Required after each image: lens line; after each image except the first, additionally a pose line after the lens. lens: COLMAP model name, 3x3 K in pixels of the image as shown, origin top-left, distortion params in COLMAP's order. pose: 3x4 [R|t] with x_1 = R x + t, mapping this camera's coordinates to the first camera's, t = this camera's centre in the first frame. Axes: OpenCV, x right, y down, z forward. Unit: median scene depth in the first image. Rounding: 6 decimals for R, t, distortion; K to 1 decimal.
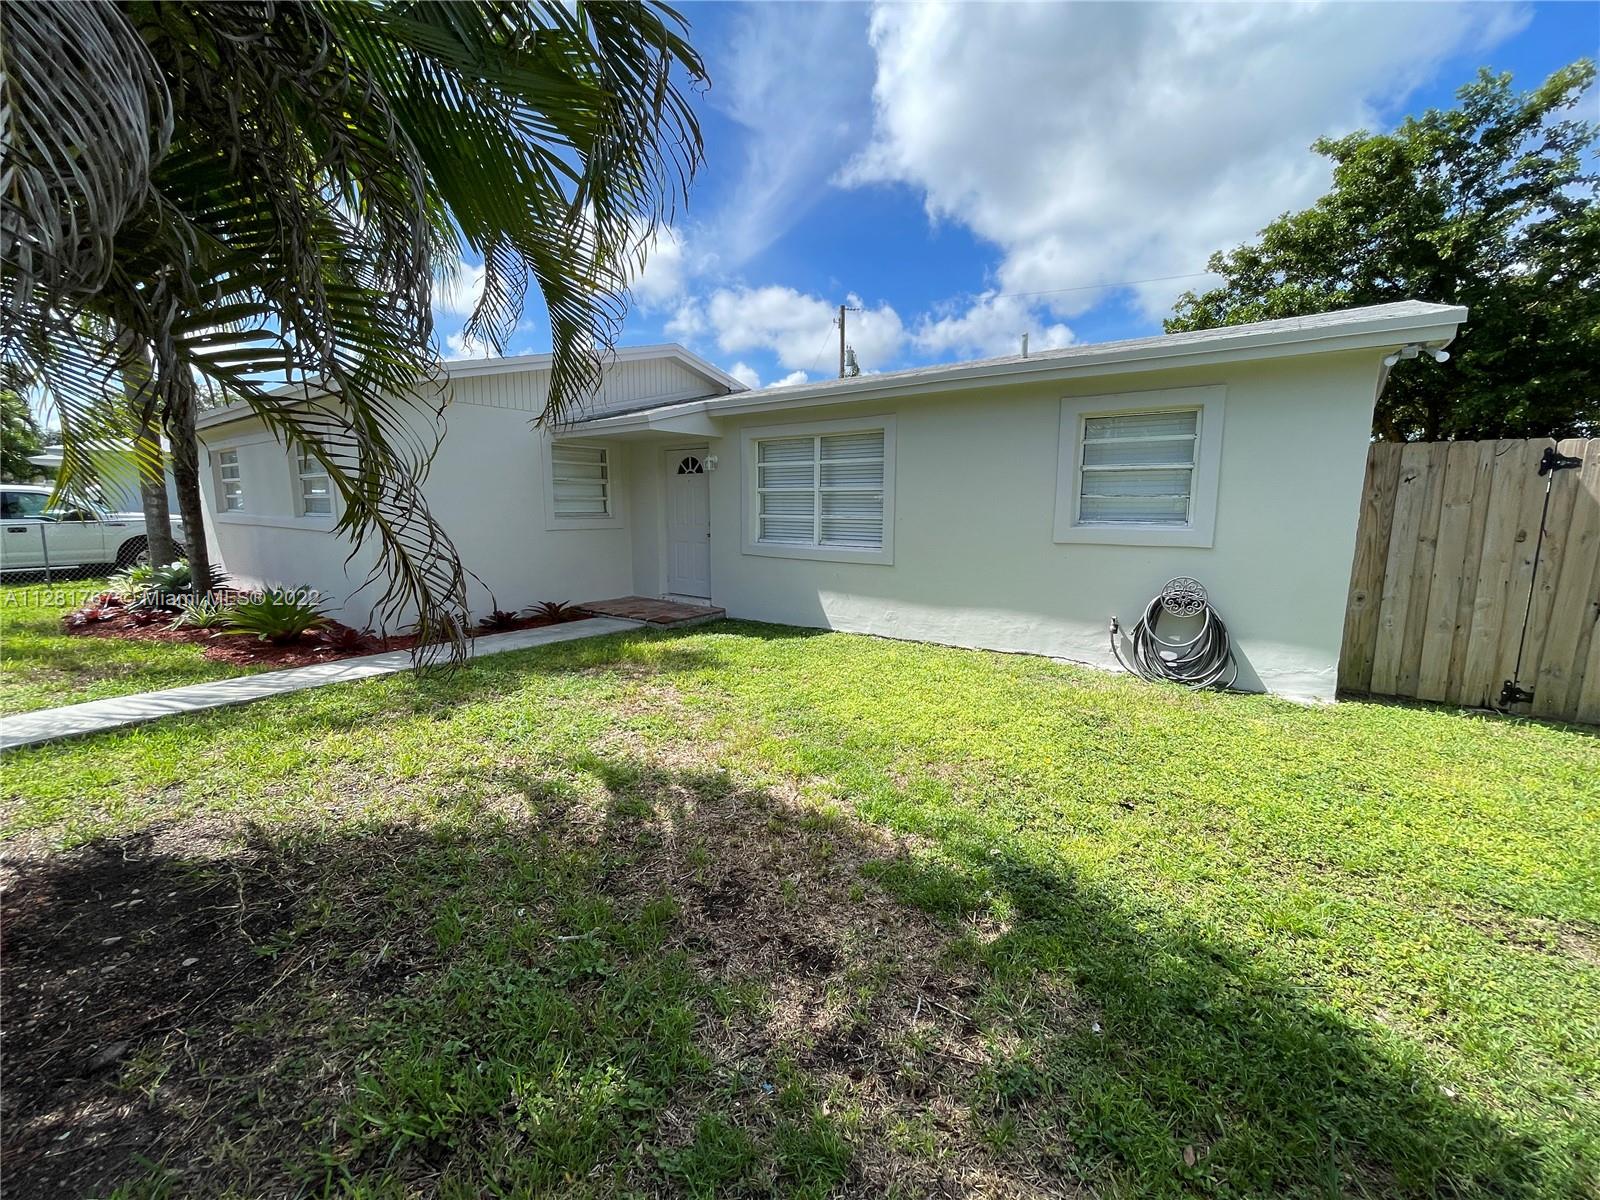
lens RADIAL K [[646.2, 0, 802.4], [0, 646.2, 598.1], [0, 0, 1]] dist [-0.002063, -0.000427]
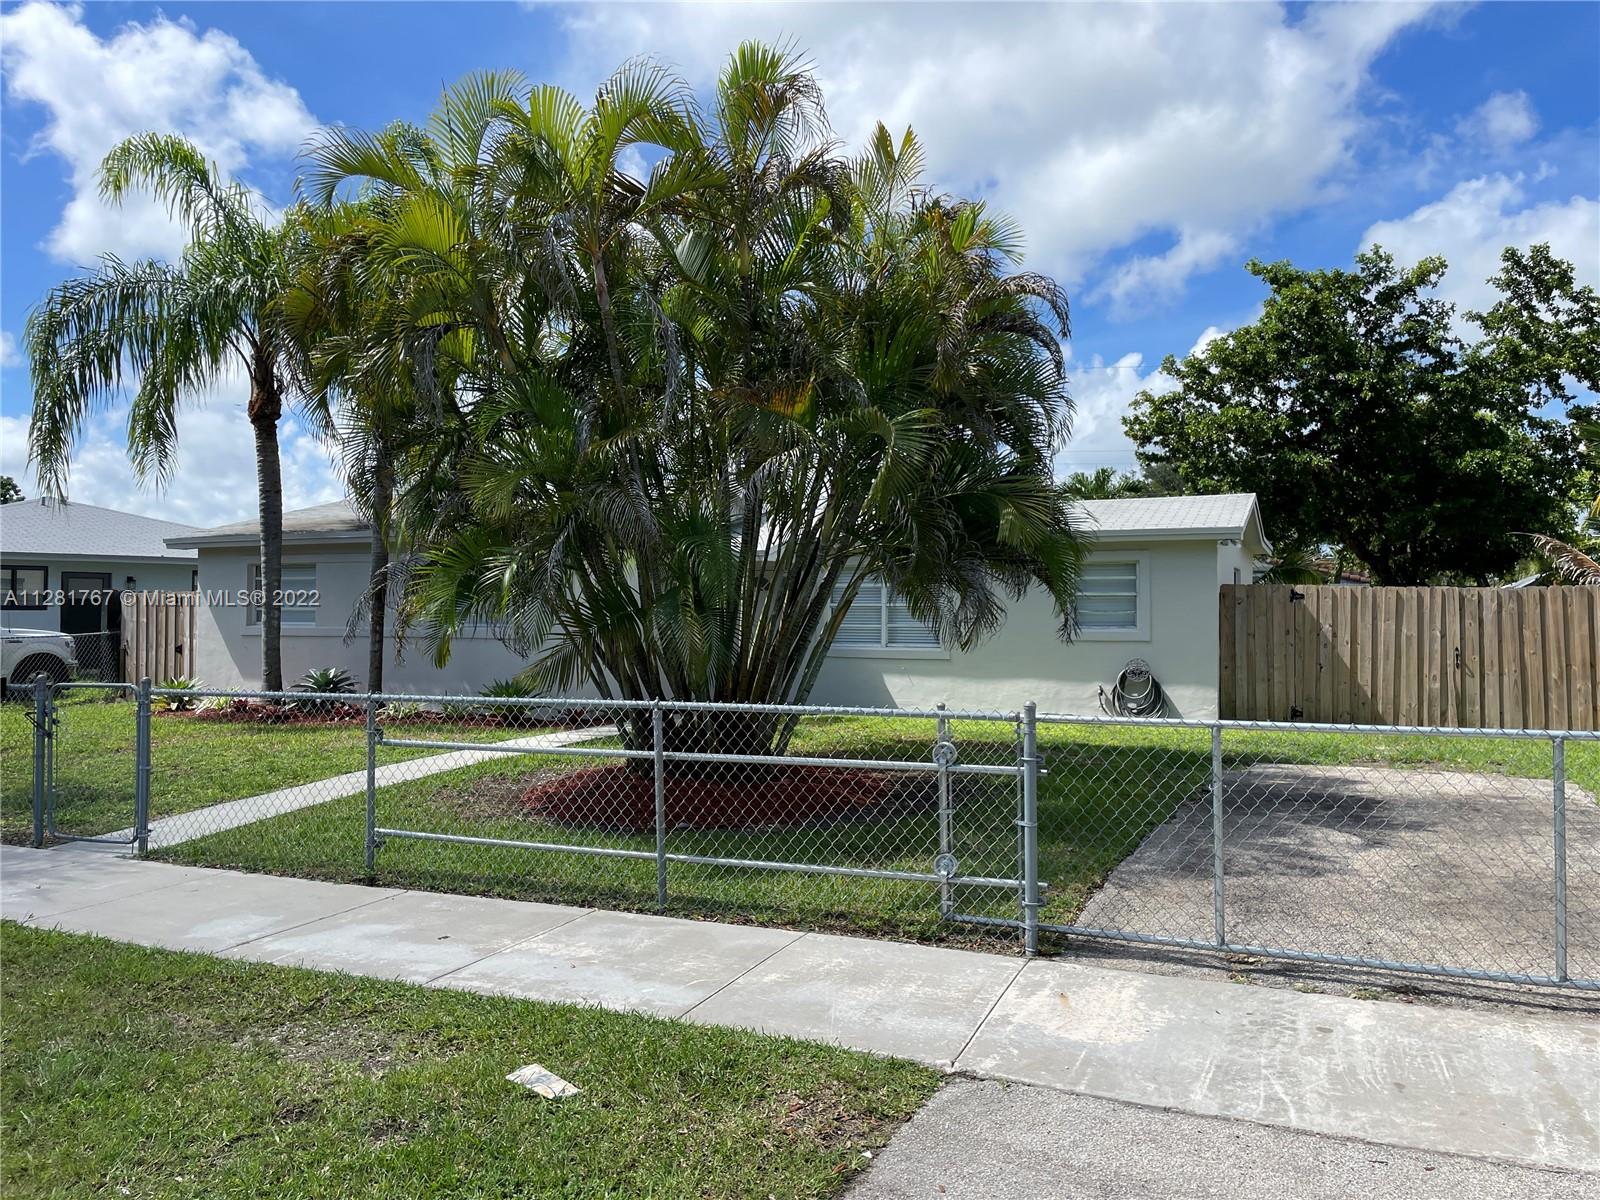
lens RADIAL K [[1175.7, 0, 800.0], [0, 1175.7, 600.0], [0, 0, 1]] dist [0.186356, 0.001482]
pose [[0.975749, 0.001141, 0.218889, -0.674041], [0.032822, 0.987917, -0.151465, 0.182616], [-0.216417, 0.154976, 0.963922, -1.304017]]
